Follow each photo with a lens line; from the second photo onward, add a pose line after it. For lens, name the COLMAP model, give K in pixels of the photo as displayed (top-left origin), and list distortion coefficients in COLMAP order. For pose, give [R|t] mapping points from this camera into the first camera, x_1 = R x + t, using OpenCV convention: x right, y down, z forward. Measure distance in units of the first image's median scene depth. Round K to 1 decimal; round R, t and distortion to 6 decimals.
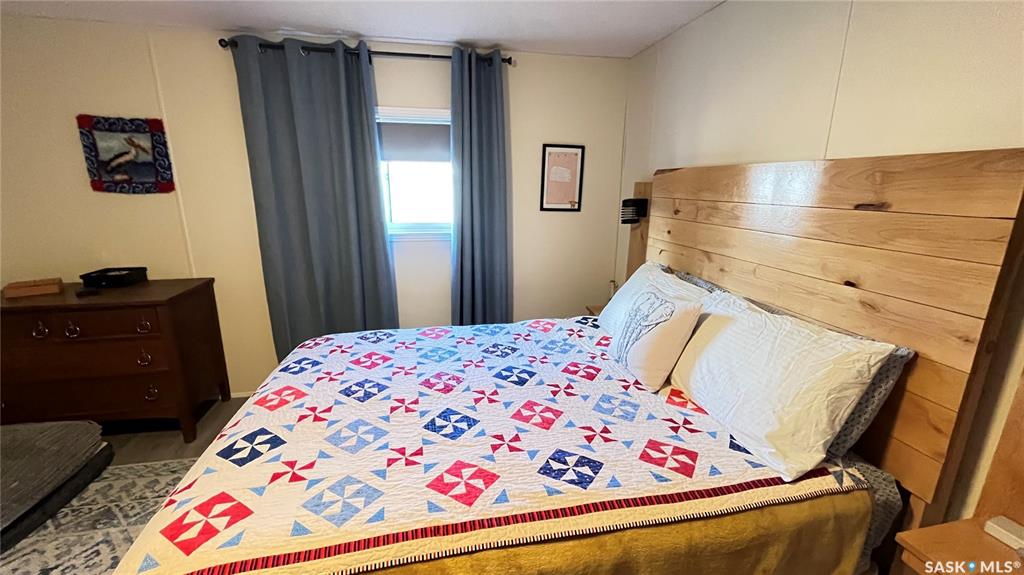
lens RADIAL K [[412.2, 0, 507.3], [0, 412.2, 285.3], [0, 0, 1]] dist [-0.004099, -0.000798]
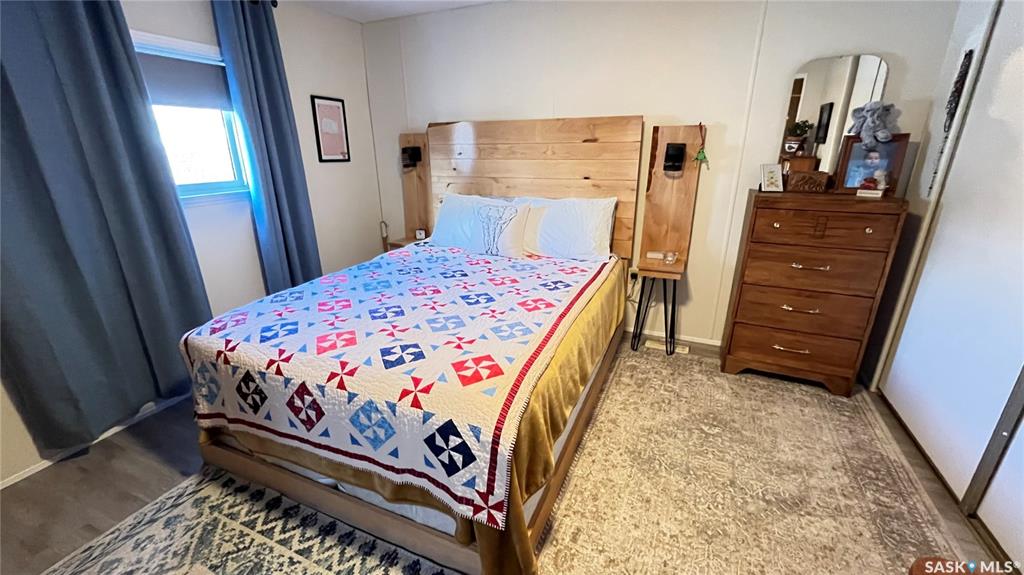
lens RADIAL K [[412.2, 0, 507.3], [0, 412.2, 285.3], [0, 0, 1]] dist [-0.004099, -0.000798]
pose [[0.577442, -0.275402, 0.768580, -0.804692], [0.208730, 0.959902, 0.187137, 0.029626], [-0.789299, 0.052365, 0.611772, 0.023855]]
